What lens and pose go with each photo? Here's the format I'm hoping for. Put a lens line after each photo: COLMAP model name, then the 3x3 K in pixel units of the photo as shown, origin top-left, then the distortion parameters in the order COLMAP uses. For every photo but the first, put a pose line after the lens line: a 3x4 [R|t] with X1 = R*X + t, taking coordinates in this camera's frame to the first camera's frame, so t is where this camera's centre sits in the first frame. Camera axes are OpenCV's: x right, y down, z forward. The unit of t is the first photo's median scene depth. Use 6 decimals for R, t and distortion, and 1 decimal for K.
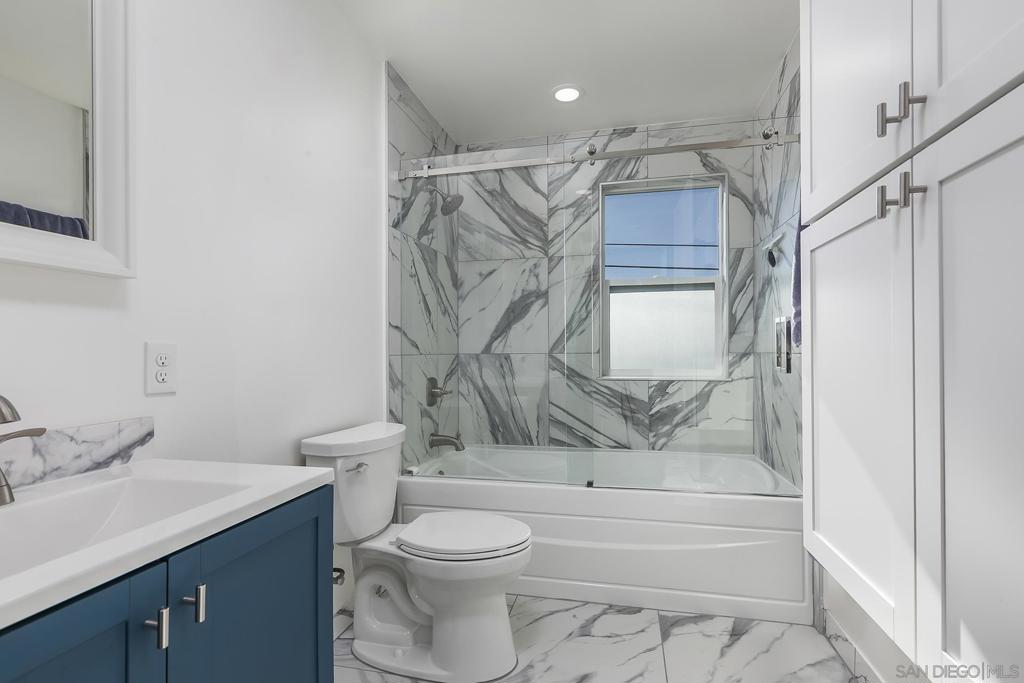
lens RADIAL K [[482.0, 0, 509.0], [0, 482.0, 346.6], [0, 0, 1]] dist [-0.002311, -0.000173]
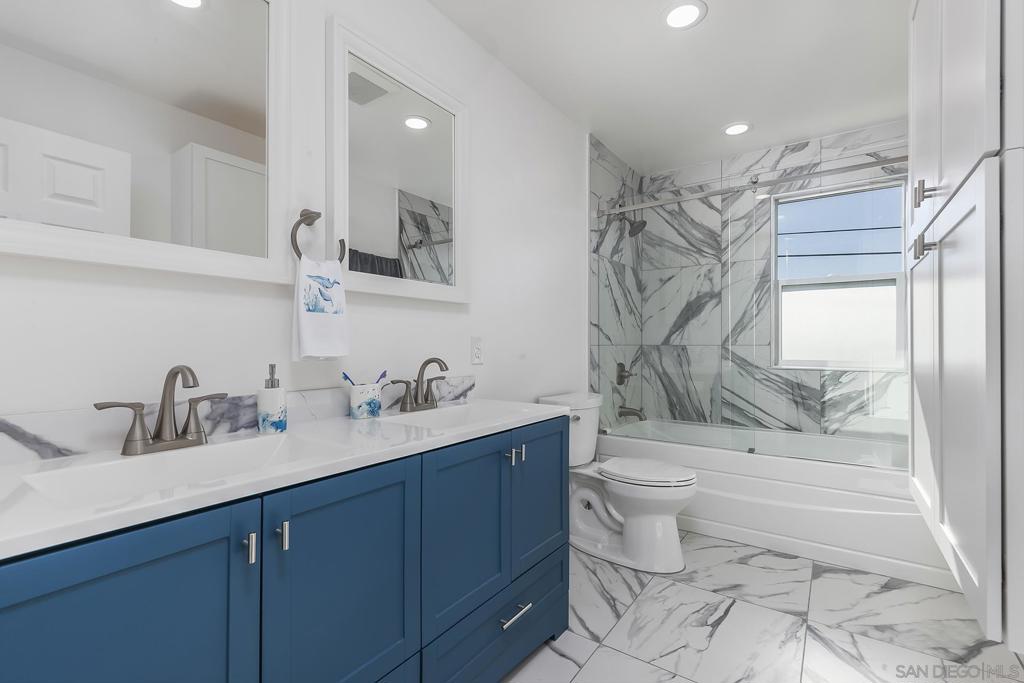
lens RADIAL K [[461.5, 0, 514.0], [0, 461.5, 343.2], [0, 0, 1]] dist [0.006391, -0.000064]
pose [[0.930072, 0.005472, -0.367338, 0.027424], [-0.002157, 0.999953, 0.009434, -0.000214], [0.367372, -0.007981, 0.930040, -0.245699]]
